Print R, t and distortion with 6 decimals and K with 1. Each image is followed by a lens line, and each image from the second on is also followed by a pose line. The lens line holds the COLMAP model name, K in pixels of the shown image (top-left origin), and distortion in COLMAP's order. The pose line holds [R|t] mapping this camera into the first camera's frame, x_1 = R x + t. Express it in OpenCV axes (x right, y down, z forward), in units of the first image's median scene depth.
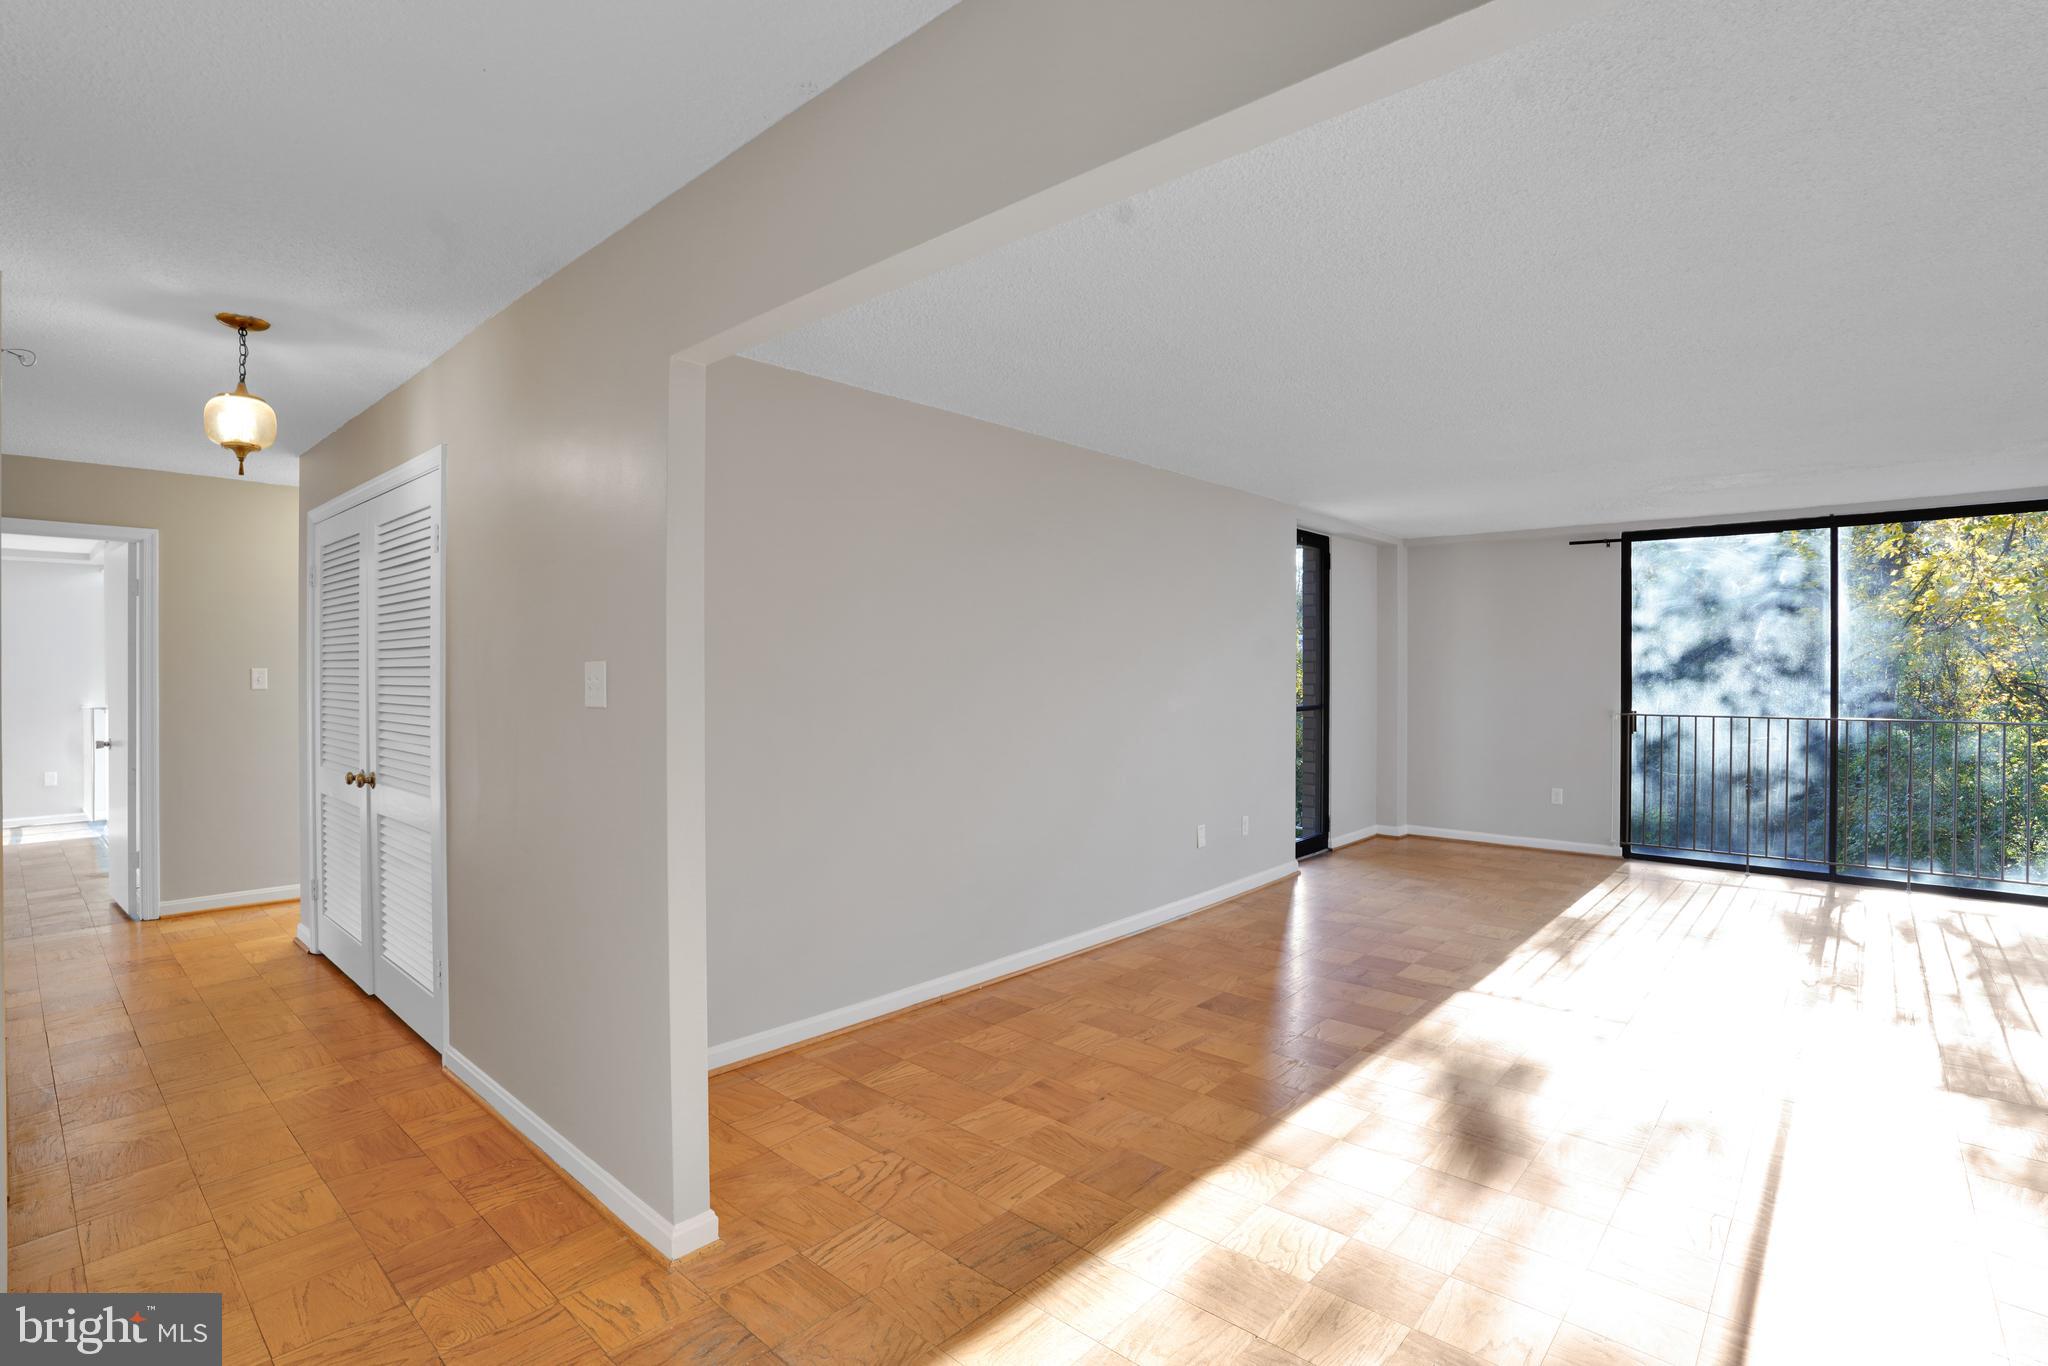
lens RADIAL K [[974.2, 0, 1022.5], [0, 974.2, 689.0], [0, 0, 1]] dist [-0.064679, 0.030054]
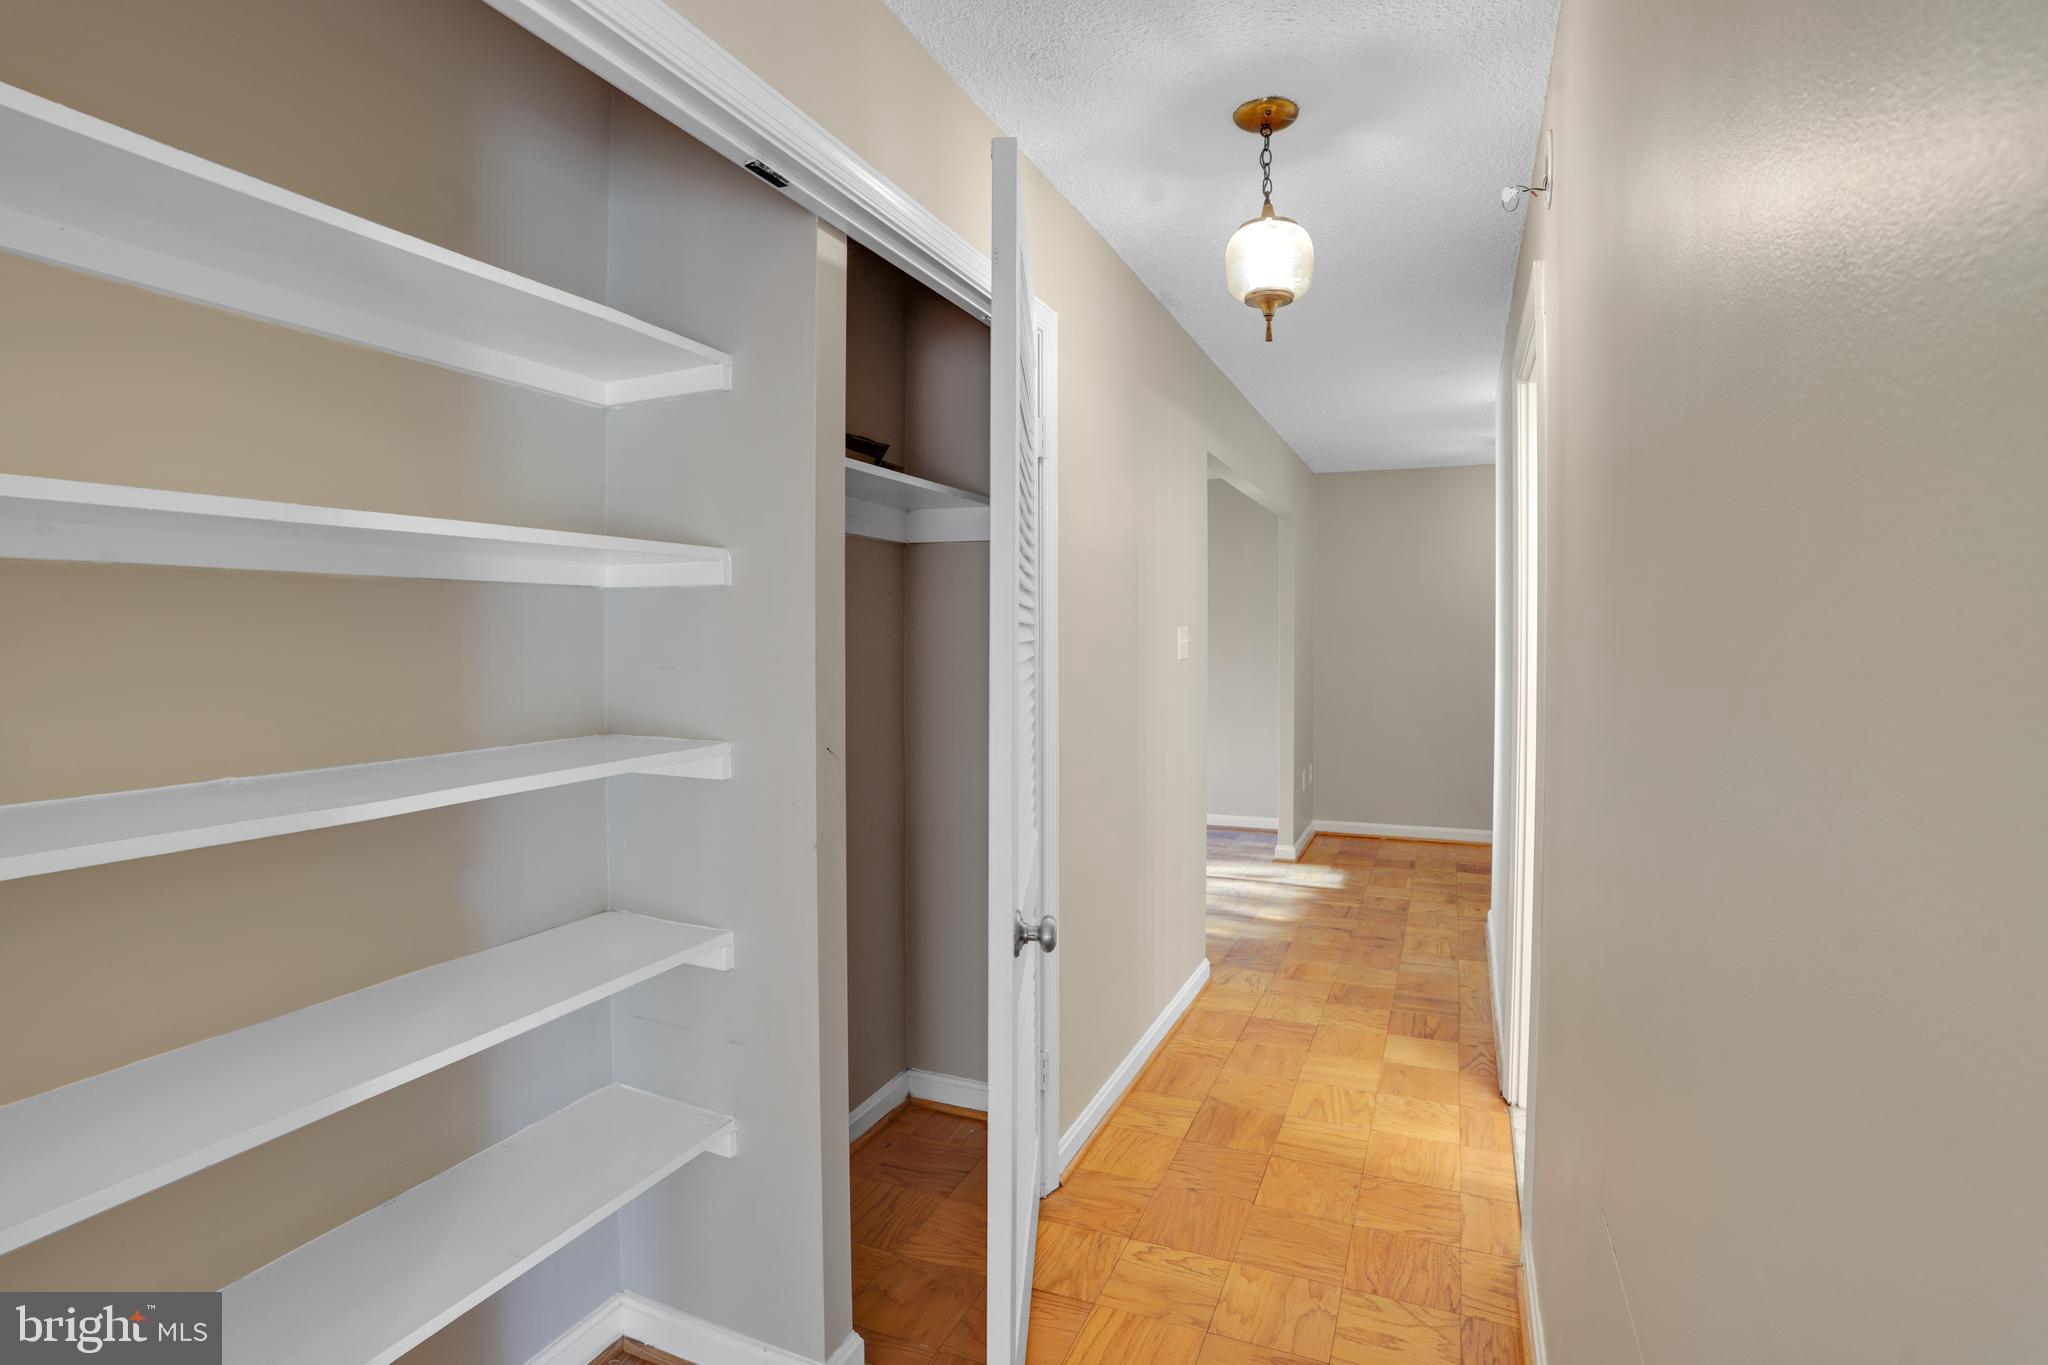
lens RADIAL K [[974.2, 0, 1022.5], [0, 974.2, 688.5], [0, 0, 1]] dist [-0.064679, 0.030054]
pose [[-0.312942, -0.050822, 0.948411, -1.040685], [0.019975, 0.997994, 0.060070, -0.019845], [-0.949562, 0.037743, -0.311300, 1.008722]]
